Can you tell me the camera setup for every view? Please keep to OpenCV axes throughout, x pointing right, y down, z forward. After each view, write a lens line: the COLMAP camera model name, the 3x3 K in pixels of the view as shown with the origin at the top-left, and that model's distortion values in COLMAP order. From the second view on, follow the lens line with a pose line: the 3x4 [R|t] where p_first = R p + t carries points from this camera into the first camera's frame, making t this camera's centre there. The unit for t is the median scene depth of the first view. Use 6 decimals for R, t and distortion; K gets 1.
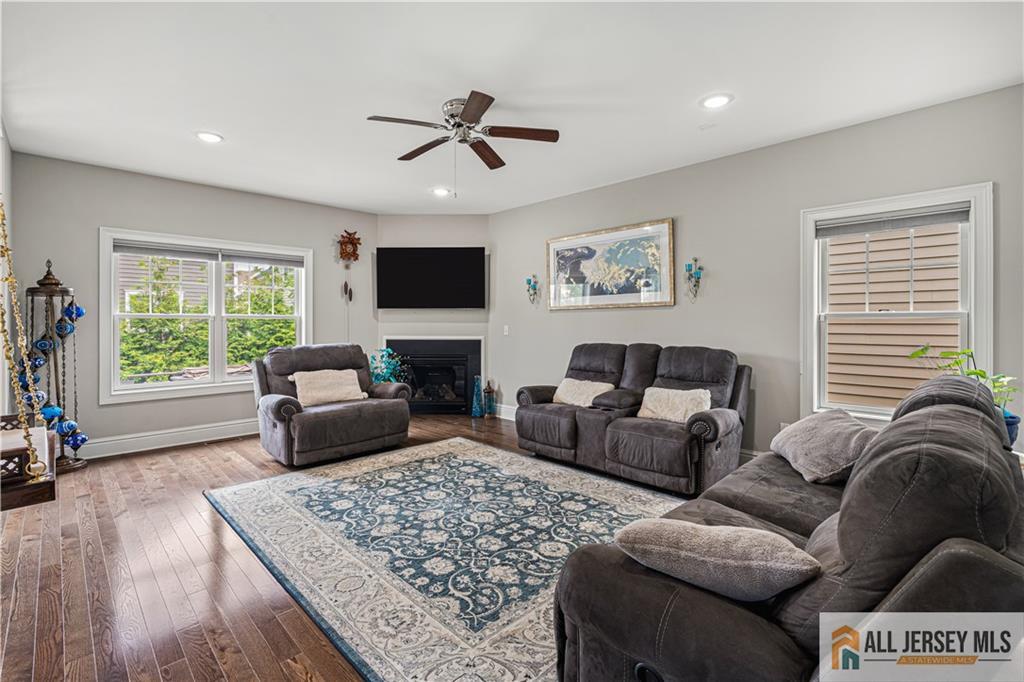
lens RADIAL K [[480.5, 0, 510.2], [0, 480.5, 320.1], [0, 0, 1]] dist [-0.003219, -0.000133]
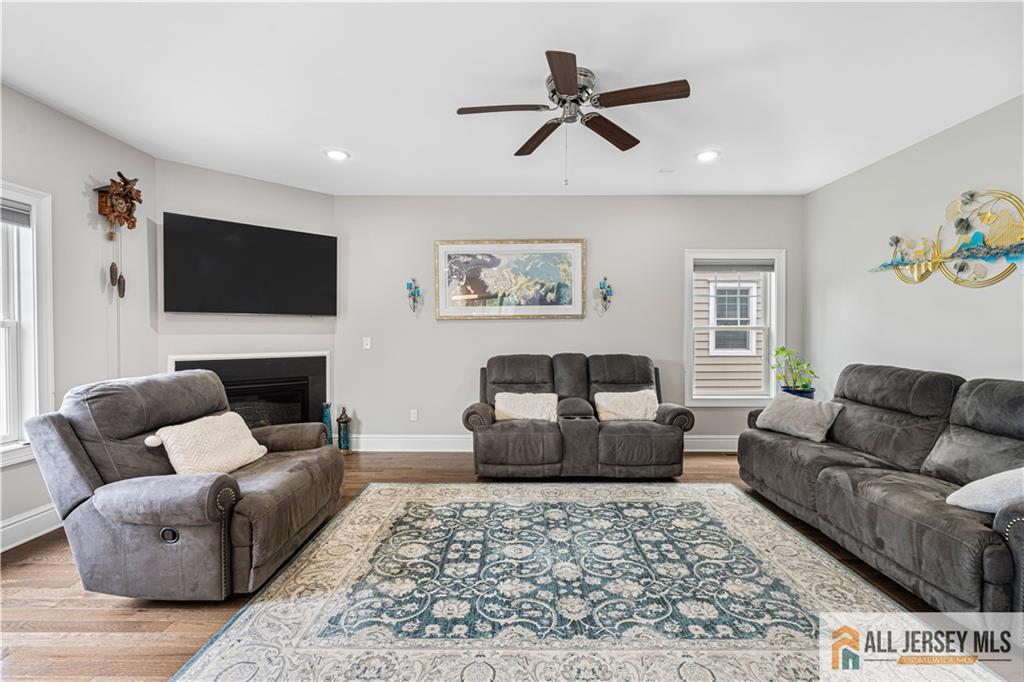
lens RADIAL K [[468.5, 0, 518.0], [0, 468.5, 336.6], [0, 0, 1]] dist [-0.004700, -0.000065]
pose [[0.689418, -0.007537, 0.724324, -0.639438], [-0.002985, 0.999908, 0.013246, -0.001915], [-0.724358, -0.011294, 0.689332, 0.416371]]
